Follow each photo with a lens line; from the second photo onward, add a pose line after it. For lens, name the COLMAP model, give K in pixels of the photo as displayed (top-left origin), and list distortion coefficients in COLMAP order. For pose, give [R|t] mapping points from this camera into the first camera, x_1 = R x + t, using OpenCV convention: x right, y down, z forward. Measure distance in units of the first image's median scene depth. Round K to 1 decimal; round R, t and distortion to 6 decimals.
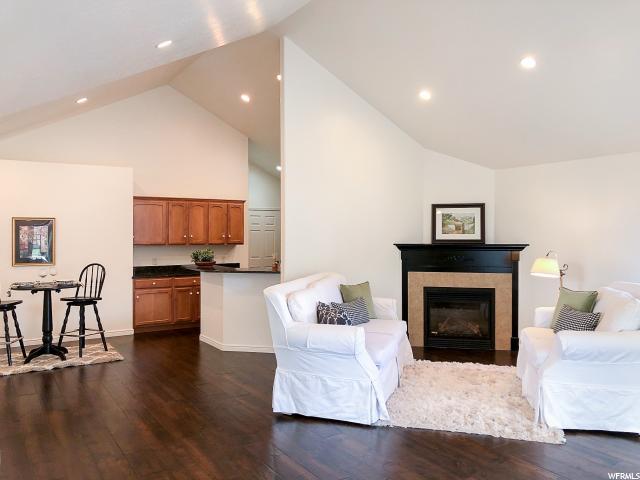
lens RADIAL K [[535.2, 0, 321.0], [0, 535.2, 239.1], [0, 0, 1]] dist [0.060681, 0.000927]
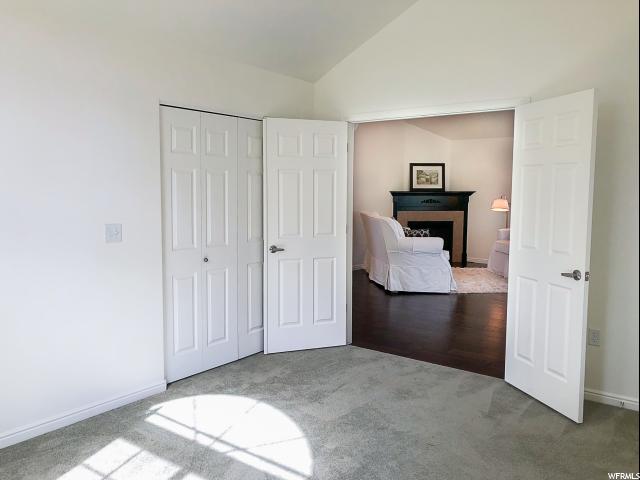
lens RADIAL K [[535.2, 0, 318.7], [0, 535.2, 239.4], [0, 0, 1]] dist [0.060681, 0.000927]
pose [[0.948177, -0.025047, 0.316753, -0.485154], [-0.002421, 0.996290, 0.086029, 0.014142], [-0.317732, -0.082338, 0.944599, -0.280327]]
